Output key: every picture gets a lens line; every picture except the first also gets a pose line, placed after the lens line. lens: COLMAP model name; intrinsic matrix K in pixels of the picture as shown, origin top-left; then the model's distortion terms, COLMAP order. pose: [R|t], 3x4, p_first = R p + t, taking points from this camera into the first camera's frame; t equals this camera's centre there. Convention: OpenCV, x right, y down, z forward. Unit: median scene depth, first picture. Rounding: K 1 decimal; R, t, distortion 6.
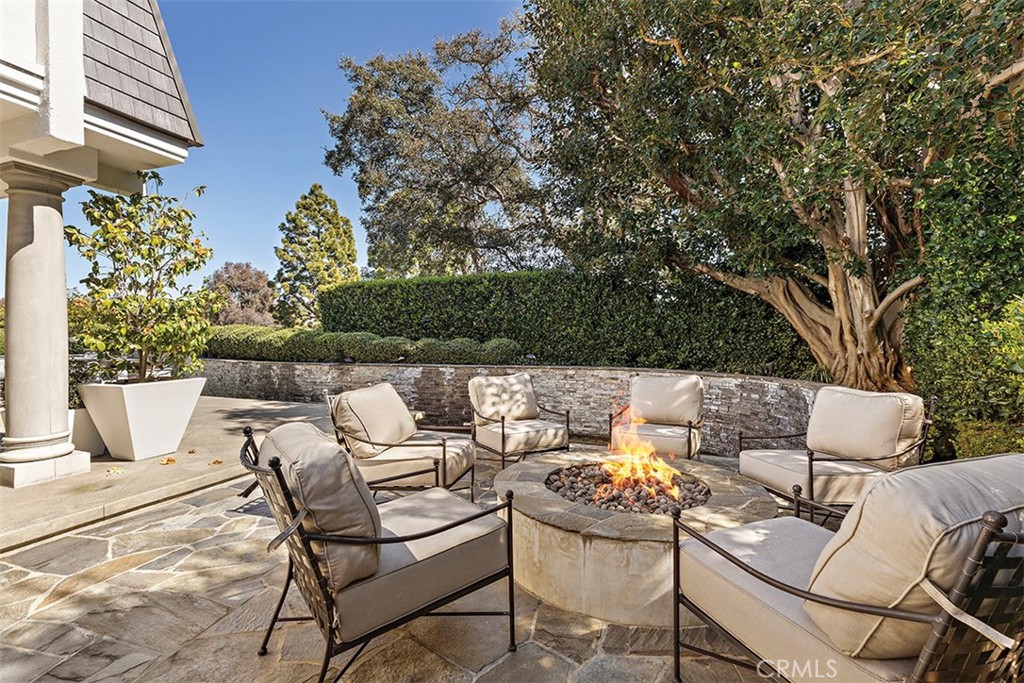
lens RADIAL K [[455.4, 0, 512.0], [0, 455.4, 341.5], [0, 0, 1]] dist [0.000691, 0.000048]
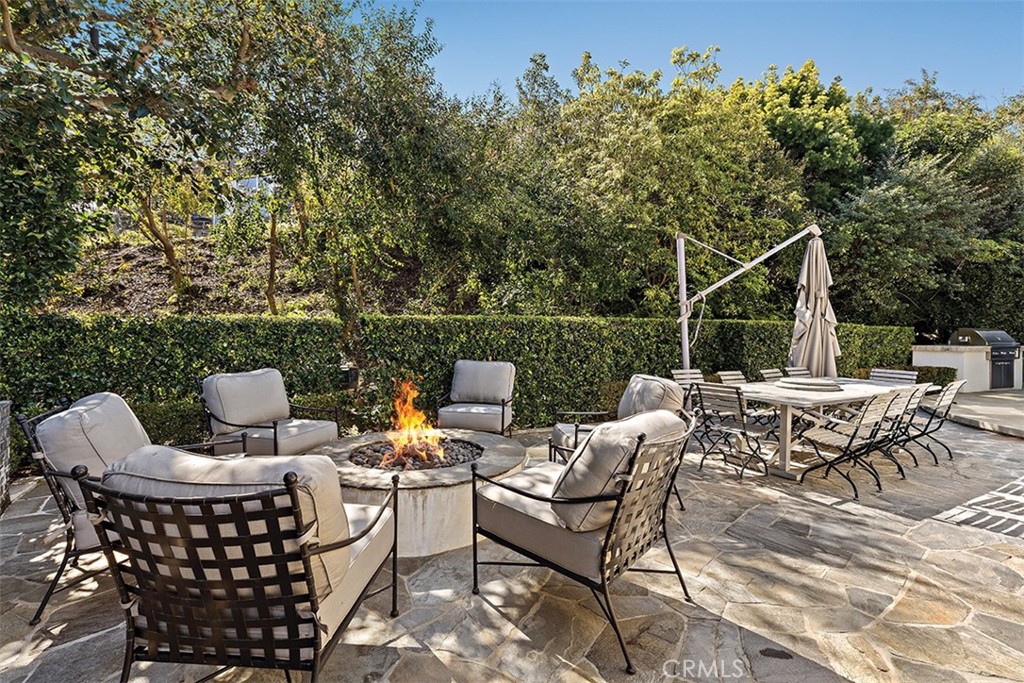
lens RADIAL K [[455.4, 0, 512.0], [0, 455.4, 341.5], [0, 0, 1]] dist [0.000691, 0.000048]
pose [[-0.856013, -0.027454, 0.516225, -0.200878], [-0.005074, 0.998987, 0.044714, -0.008664], [-0.516930, 0.035656, -0.855285, 0.661896]]
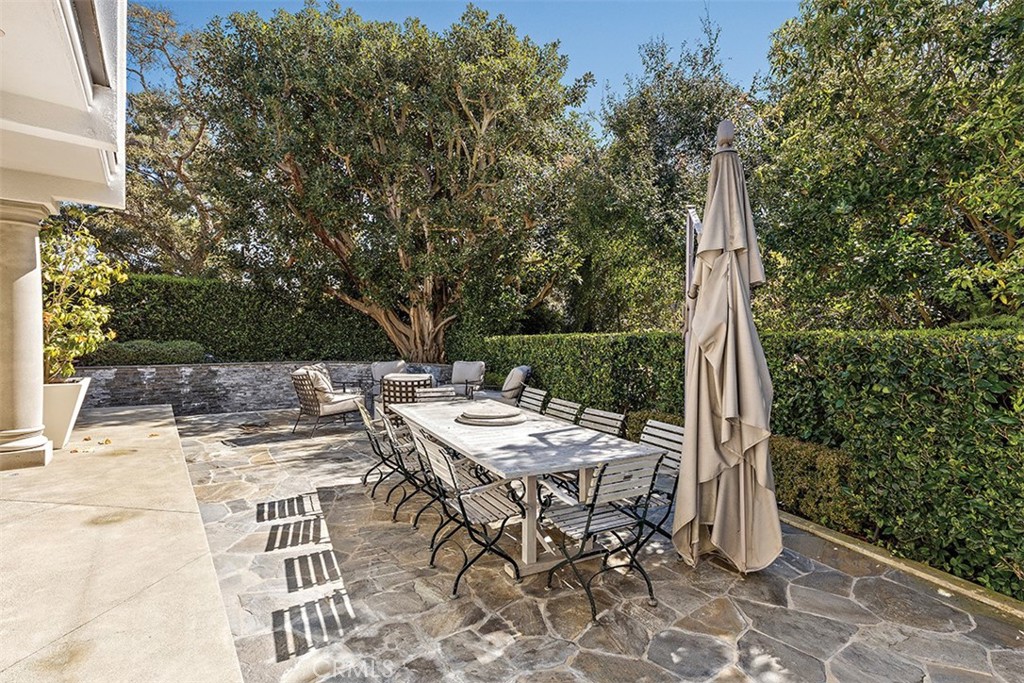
lens RADIAL K [[455.4, 0, 512.0], [0, 455.4, 341.5], [0, 0, 1]] dist [0.000691, 0.000048]
pose [[0.530317, 0.000769, 0.847799, -0.635479], [-0.005594, 0.999981, 0.002592, -0.013633], [-0.847781, -0.006117, 0.530311, -0.327591]]
